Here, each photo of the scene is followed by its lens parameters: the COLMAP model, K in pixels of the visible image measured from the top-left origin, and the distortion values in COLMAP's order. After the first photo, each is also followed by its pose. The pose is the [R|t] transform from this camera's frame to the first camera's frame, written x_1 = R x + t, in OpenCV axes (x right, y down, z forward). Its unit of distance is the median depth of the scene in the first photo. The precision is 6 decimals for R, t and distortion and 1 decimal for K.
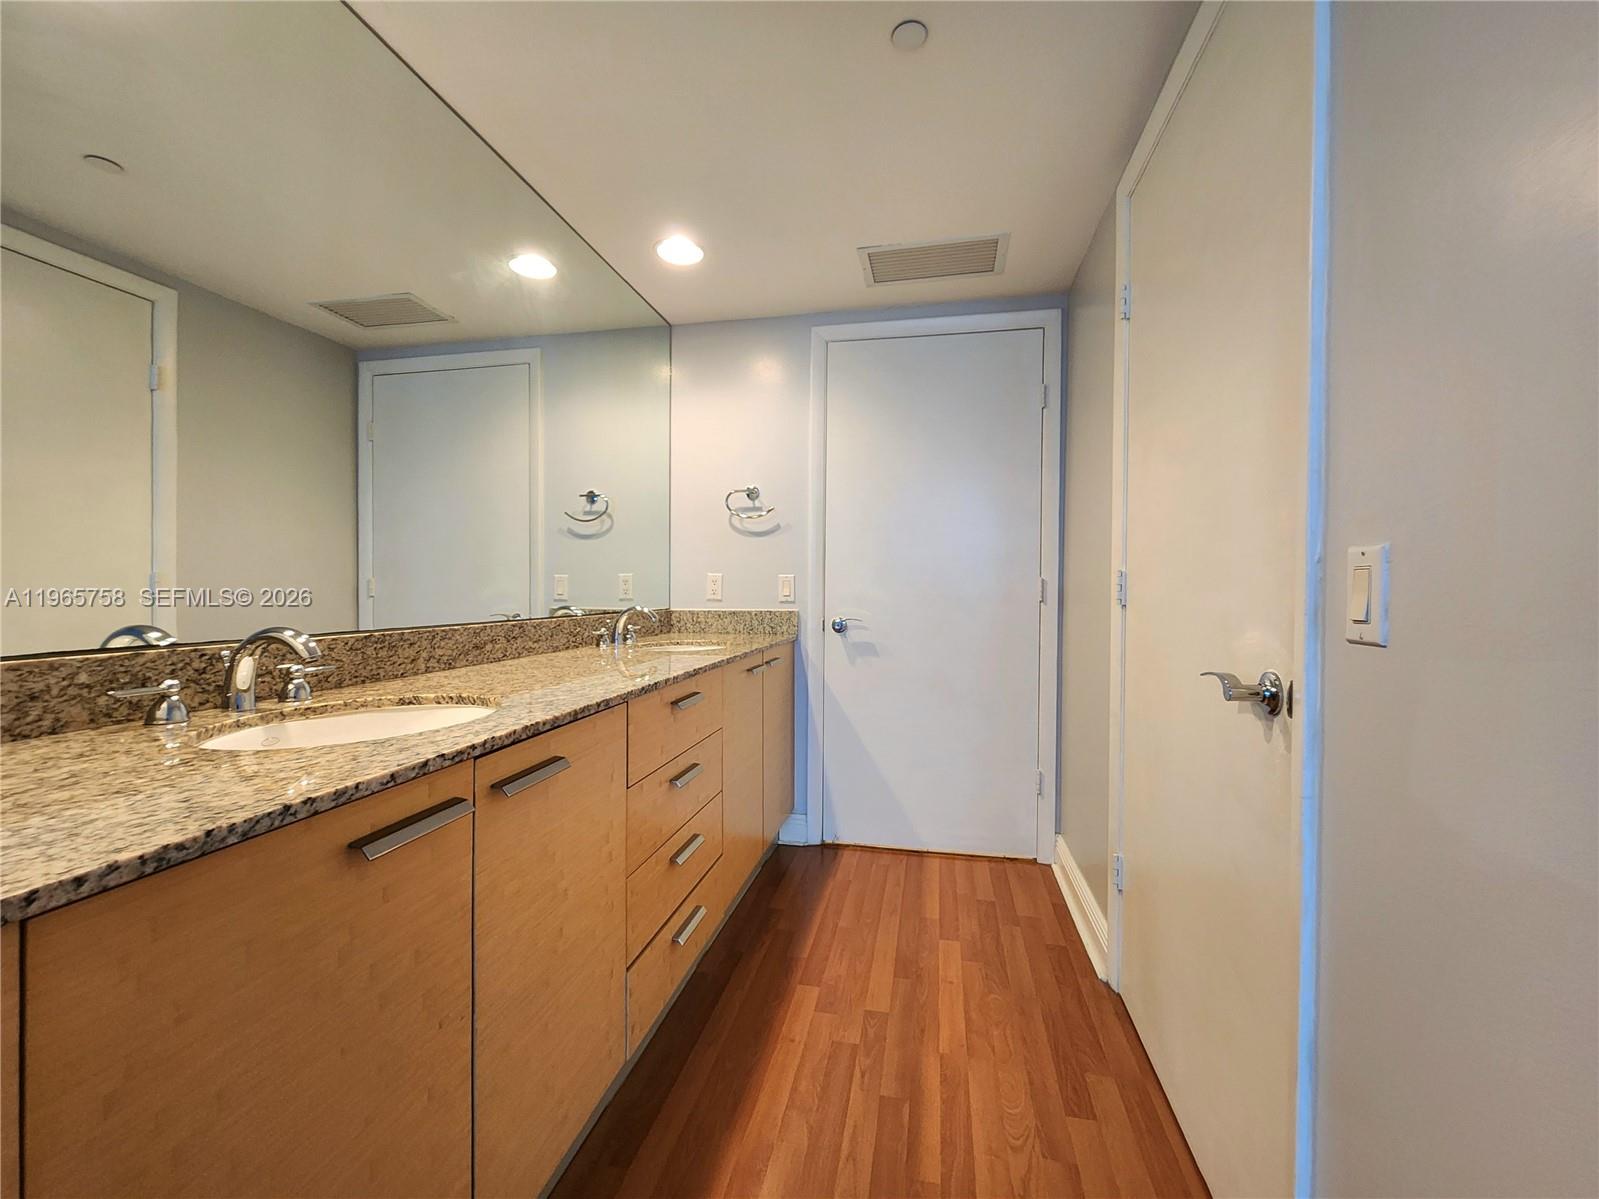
lens RADIAL K [[665.4, 0, 795.3], [0, 665.4, 586.4], [0, 0, 1]] dist [0.002371, 0.001596]
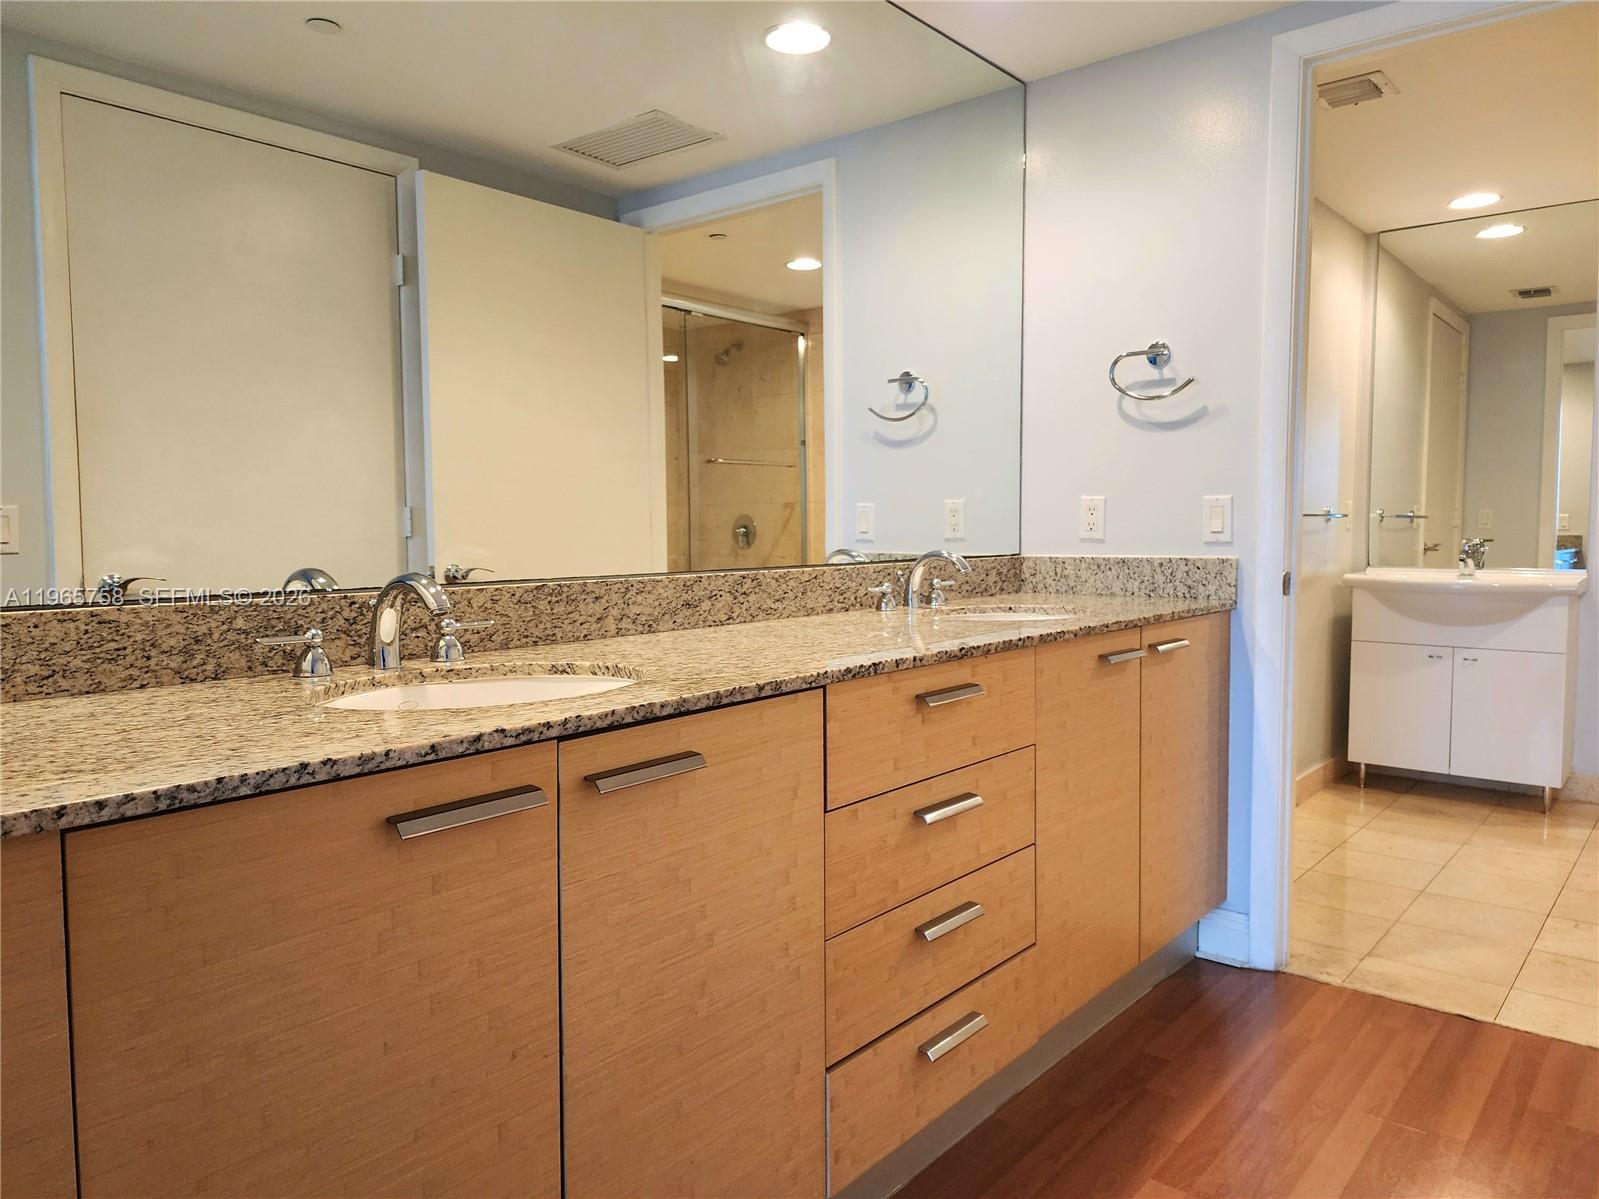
lens RADIAL K [[1096.2, 0, 801.4], [0, 1096.2, 584.9], [0, 0, 1]] dist [0.056261, -0.042636]
pose [[0.884717, 0.018008, -0.465781, 0.215990], [0.010469, 0.998234, 0.058479, 0.000006], [0.466011, -0.056614, 0.882966, -0.006338]]
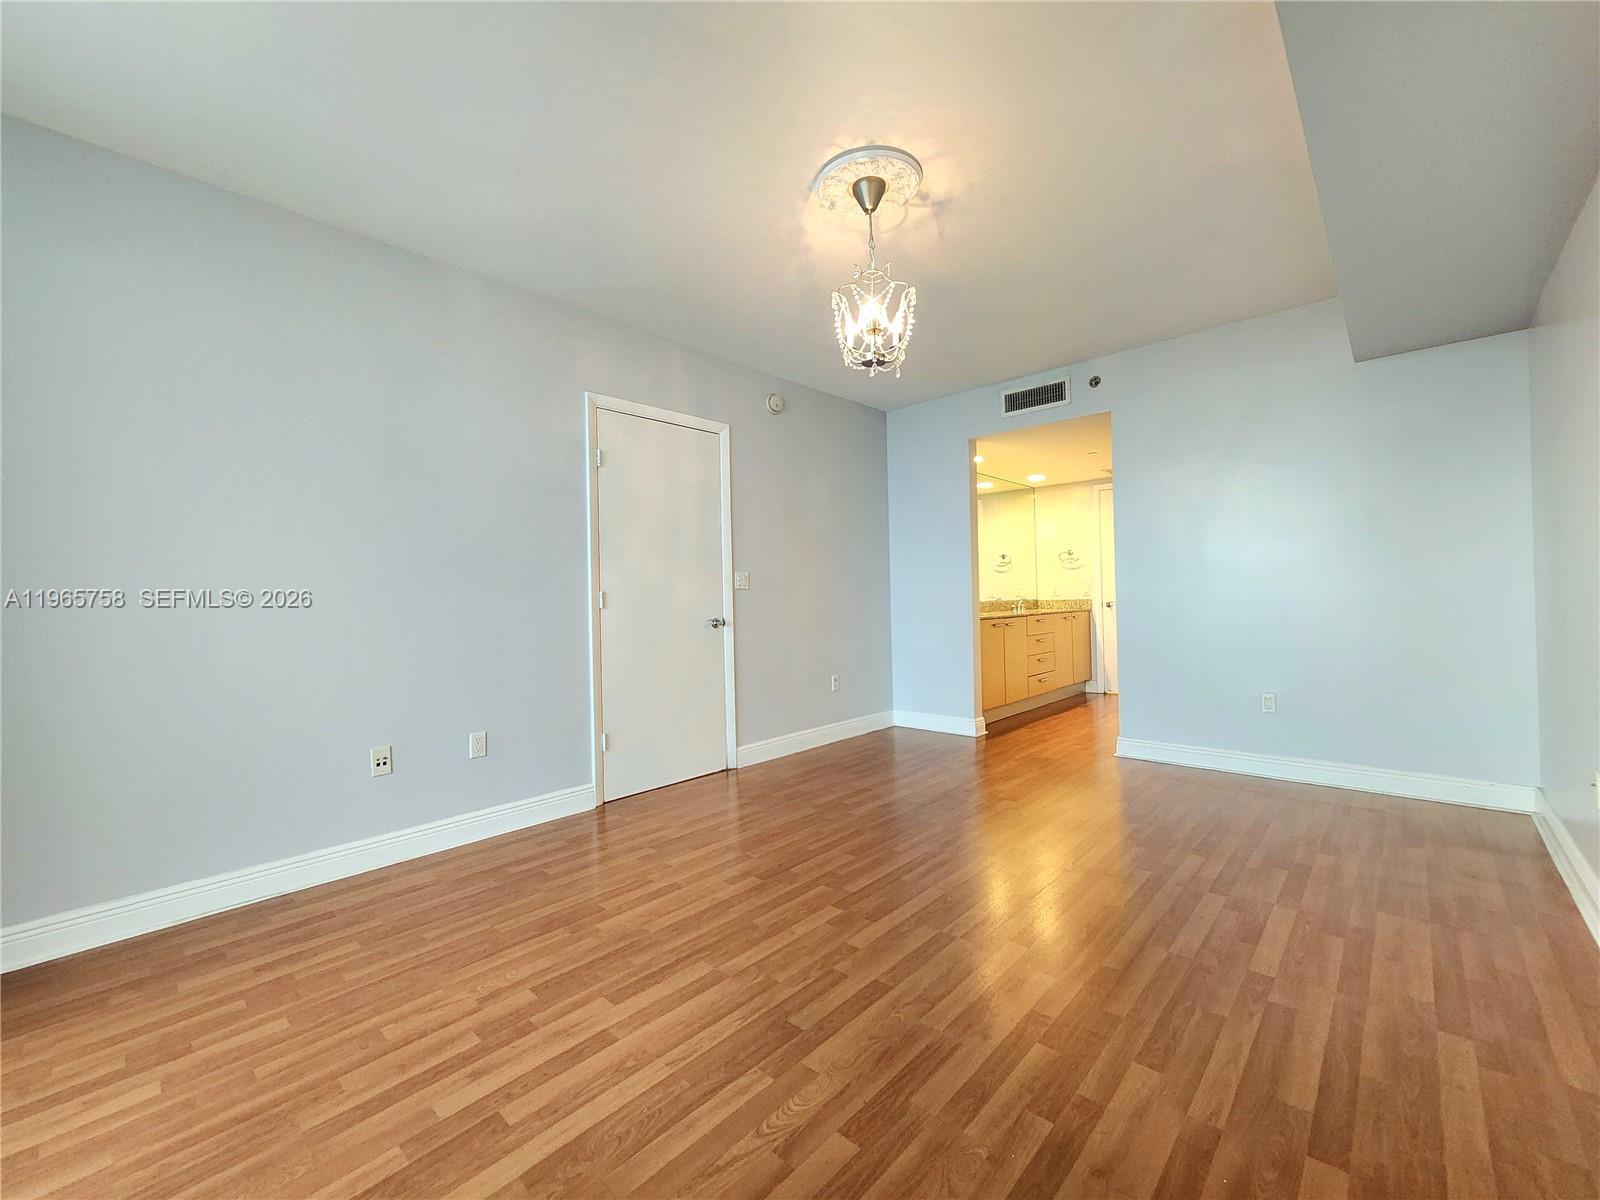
lens RADIAL K [[665.8, 0, 789.8], [0, 665.8, 592.1], [0, 0, 1]] dist [0.002371, 0.001596]
pose [[0.848597, -0.035069, -0.527877, 0.696001], [0.039818, 0.999204, -0.002370, -0.051967], [0.527540, -0.019008, 0.849318, -3.280092]]
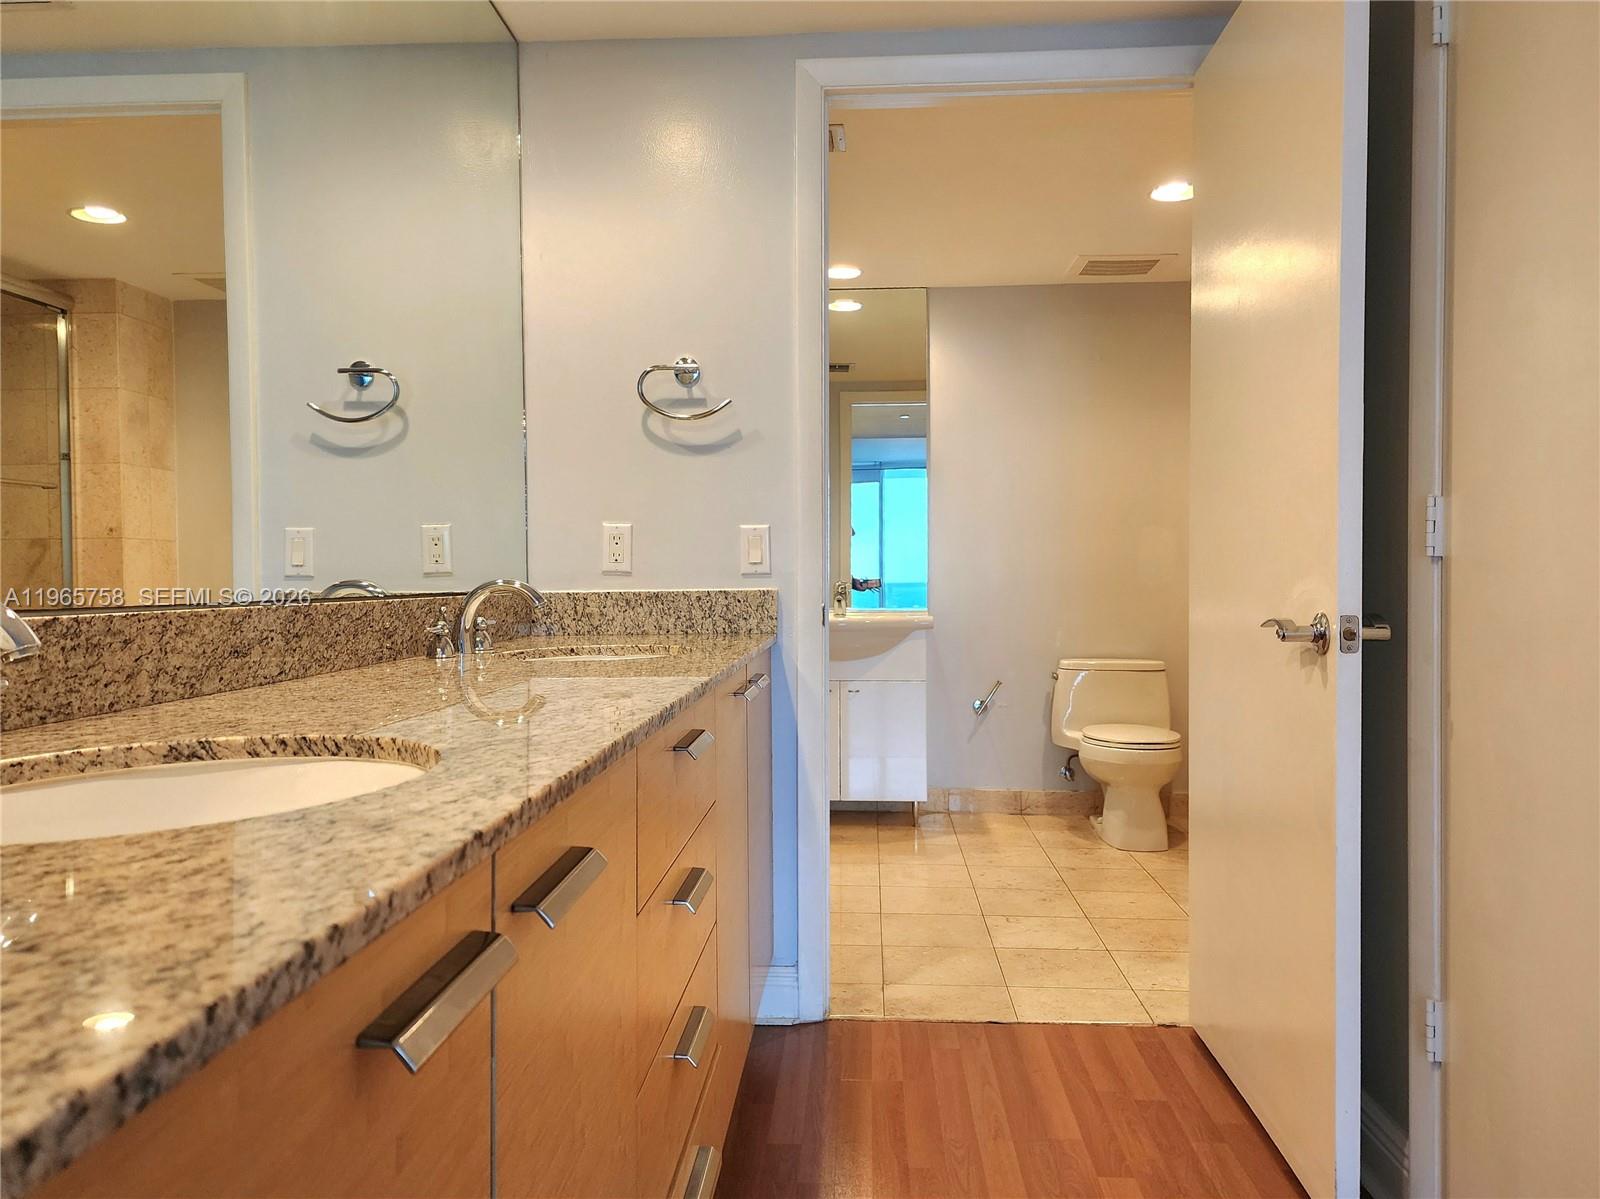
lens RADIAL K [[1183.1, 0, 804.2], [0, 1183.1, 586.2], [0, 0, 1]] dist [0.054965, -0.038011]
pose [[0.988913, -0.010045, 0.148159, -0.221031], [0.008144, 0.999877, 0.013434, 0.038587], [-0.148275, -0.012078, 0.988872, 0.087307]]
